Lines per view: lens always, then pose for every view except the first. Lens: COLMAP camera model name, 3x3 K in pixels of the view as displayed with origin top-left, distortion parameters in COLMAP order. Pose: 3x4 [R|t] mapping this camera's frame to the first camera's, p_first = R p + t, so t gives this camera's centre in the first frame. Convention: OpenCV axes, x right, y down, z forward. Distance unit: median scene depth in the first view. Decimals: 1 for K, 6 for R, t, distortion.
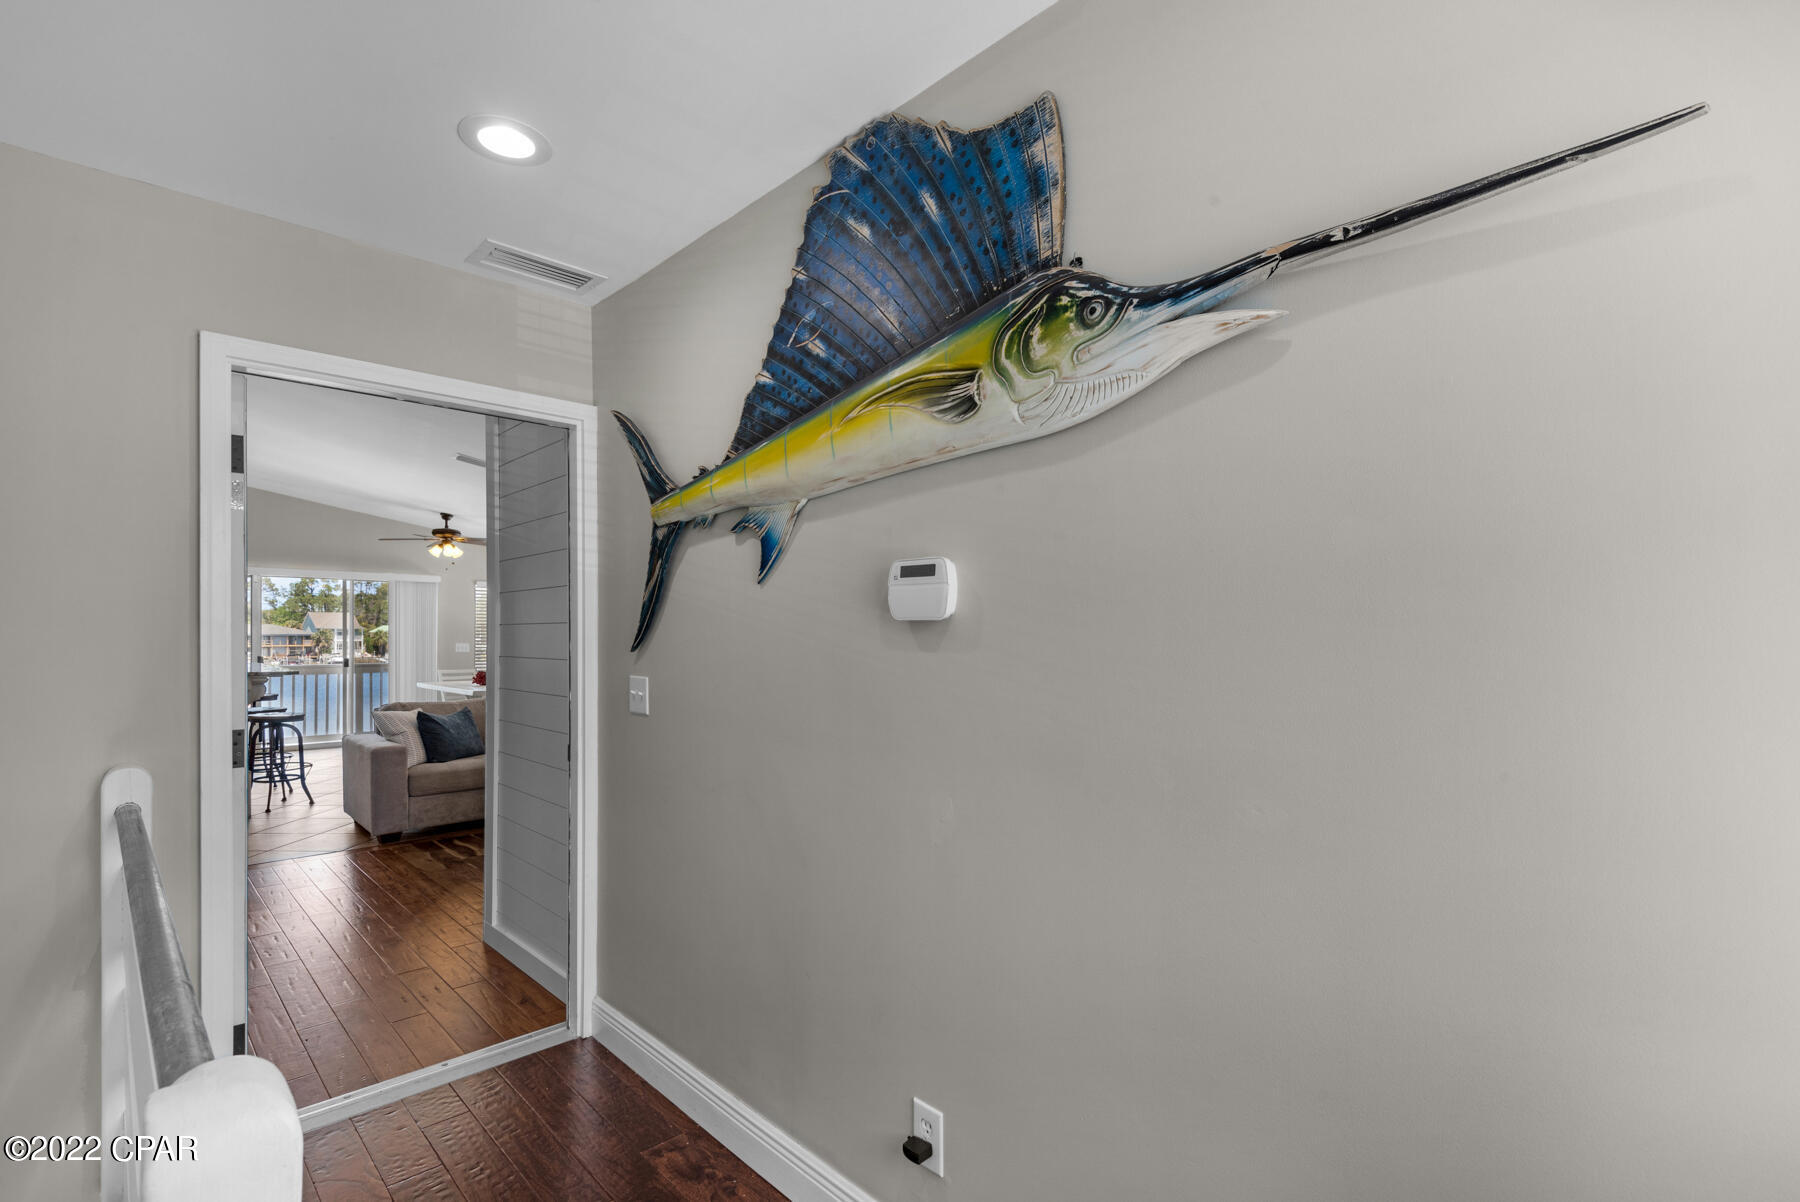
lens RADIAL K [[809.6, 0, 893.8], [0, 809.6, 628.7], [0, 0, 1]] dist [0.000218, 0.000000]
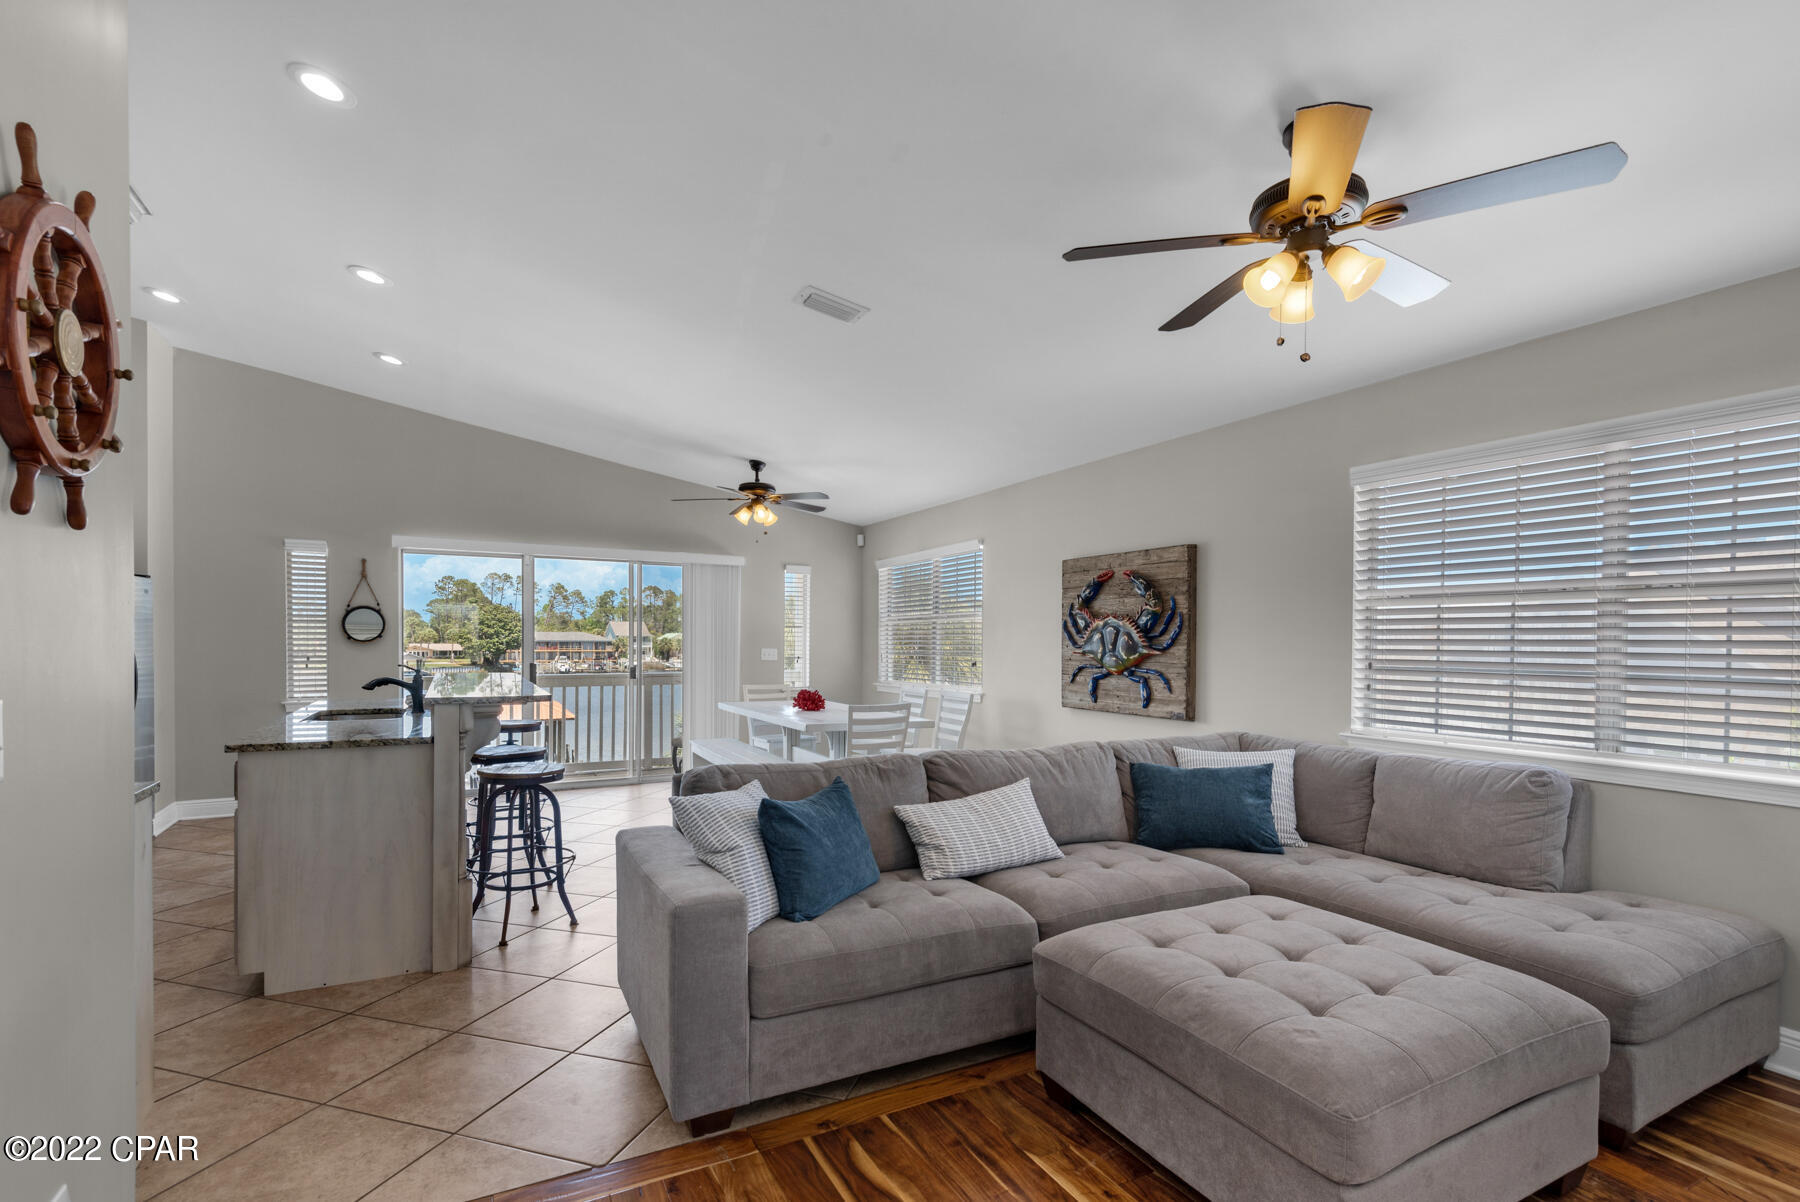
lens RADIAL K [[822.3, 0, 900.7], [0, 822.3, 648.3], [0, 0, 1]] dist [0.020530, 0.000071]
pose [[0.959064, 0.006832, -0.283108, -0.332689], [-0.003049, 0.999900, 0.013798, 0.011570], [0.283174, -0.012370, 0.958989, 0.506895]]
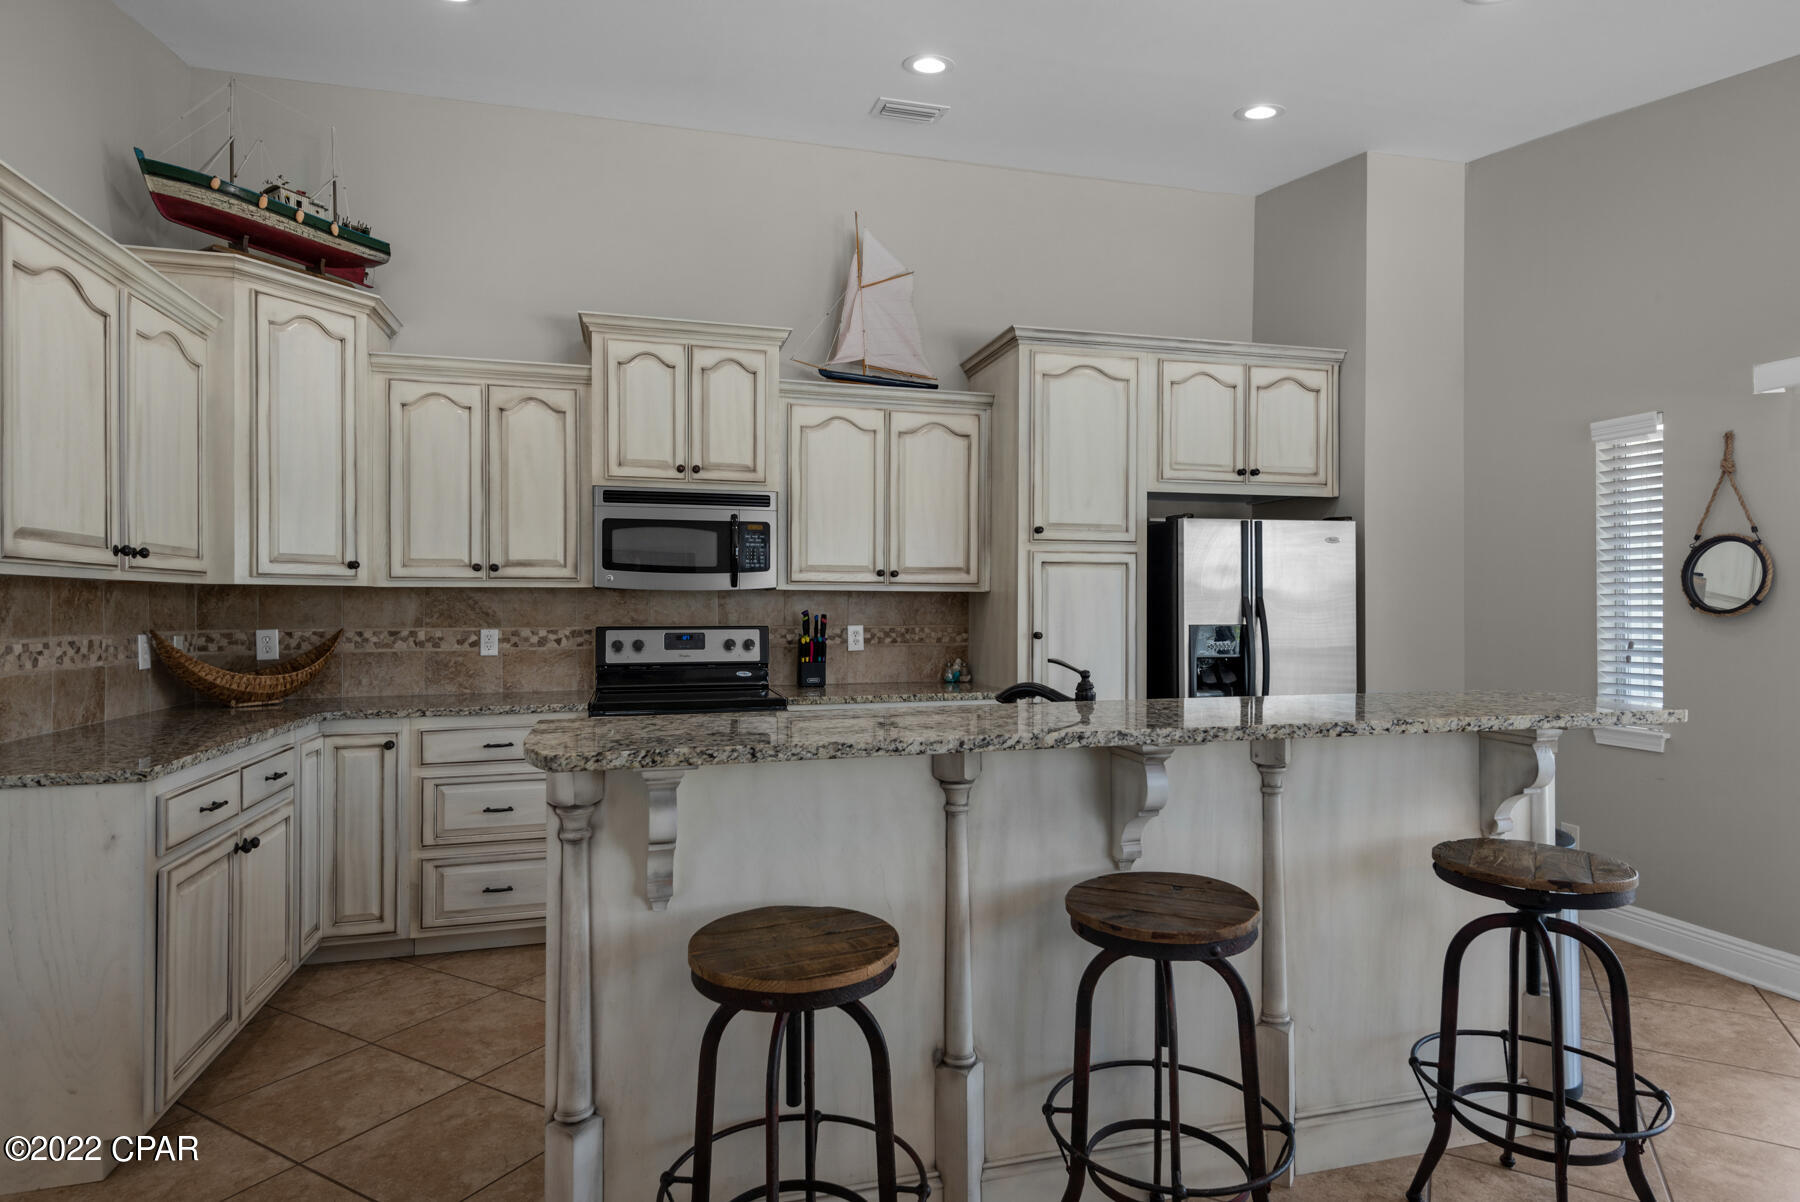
lens RADIAL K [[965.9, 0, 900.0], [0, 965.9, 601.0], [0, 0, 1]] dist [0.048085, -0.032085]
pose [[-0.487216, -0.003077, -0.873276, -0.536927], [0.004113, 0.999975, -0.005818, 0.014347], [0.873272, -0.006426, -0.487191, 1.138155]]
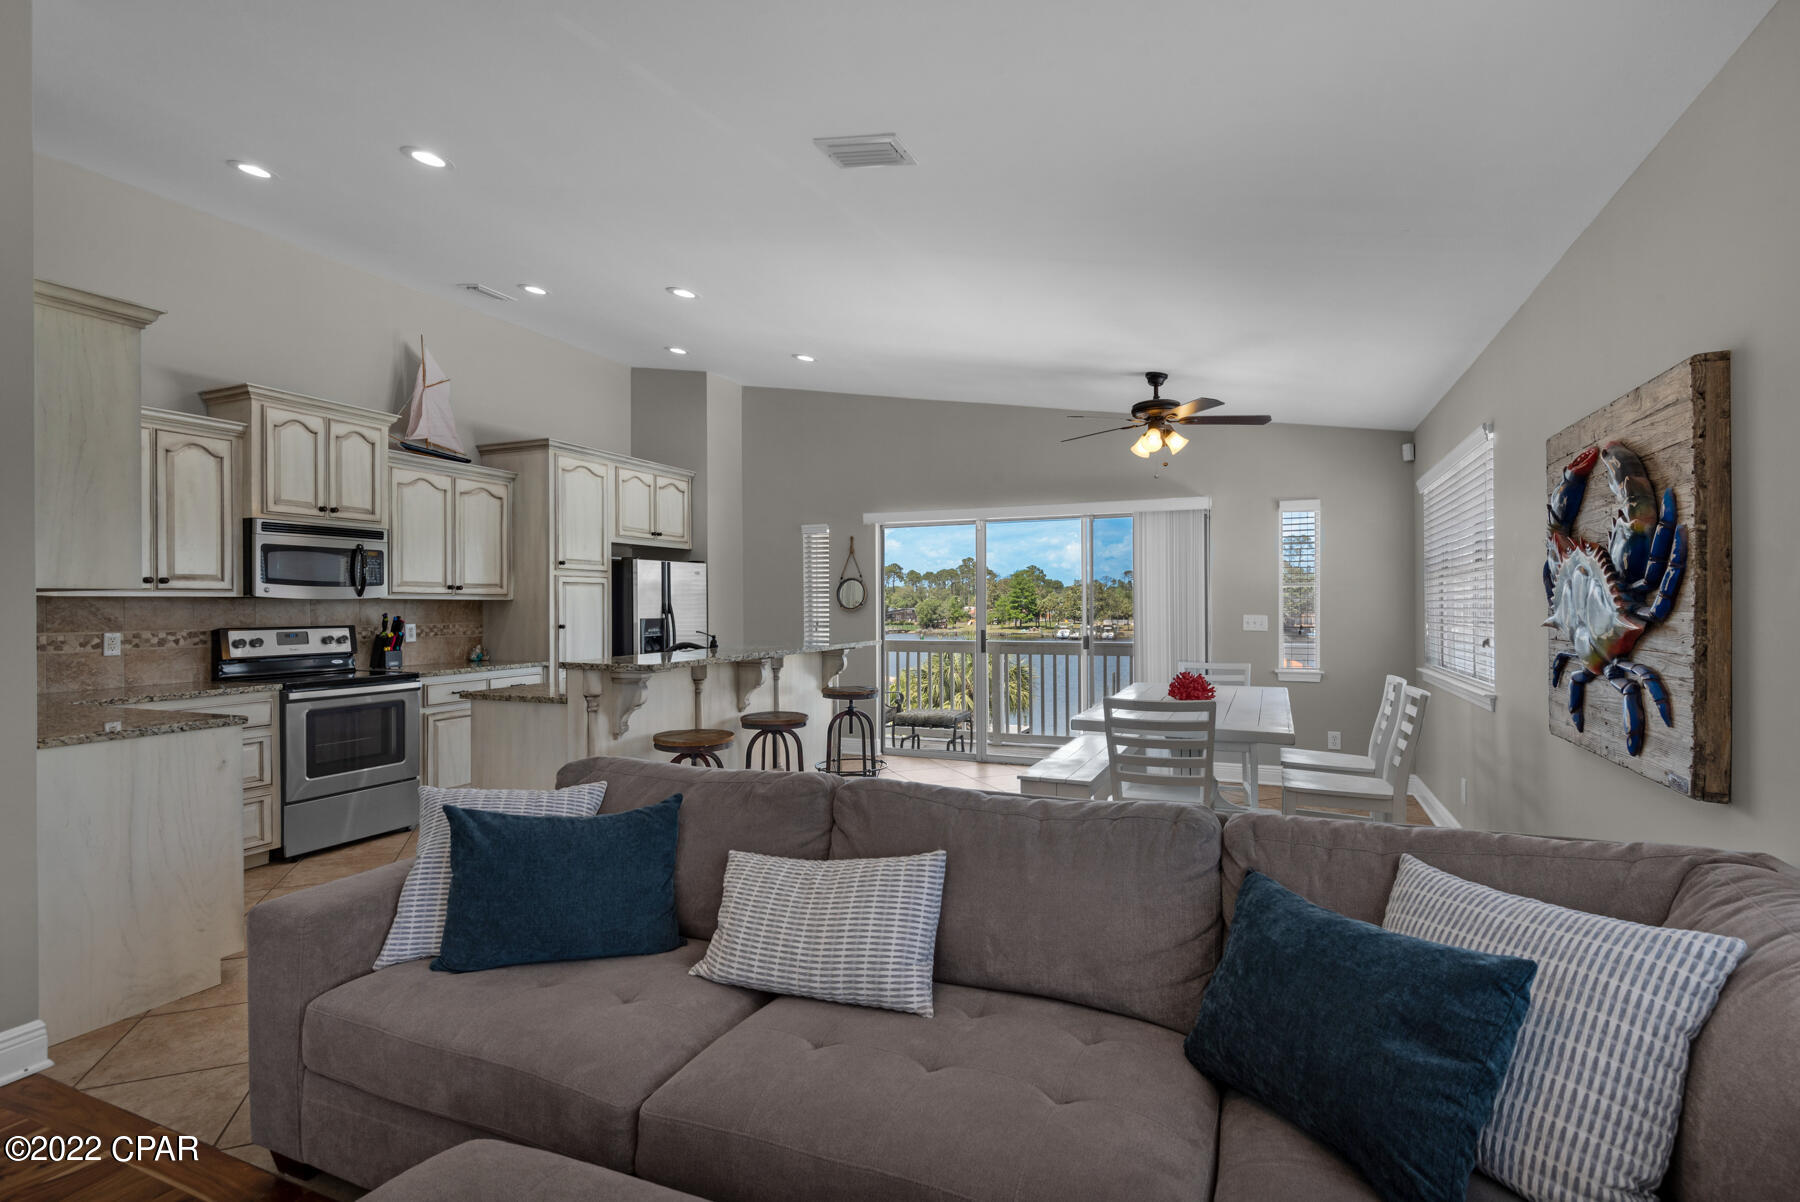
lens RADIAL K [[848.5, 0, 900.0], [0, 848.5, 601.0], [0, 0, 1]] dist [0.026465, -0.023503]
pose [[0.384612, -0.006981, -0.923052, -0.136637], [0.011359, 0.999931, -0.002830, 0.012683], [0.923009, -0.009397, 0.384665, 0.889001]]
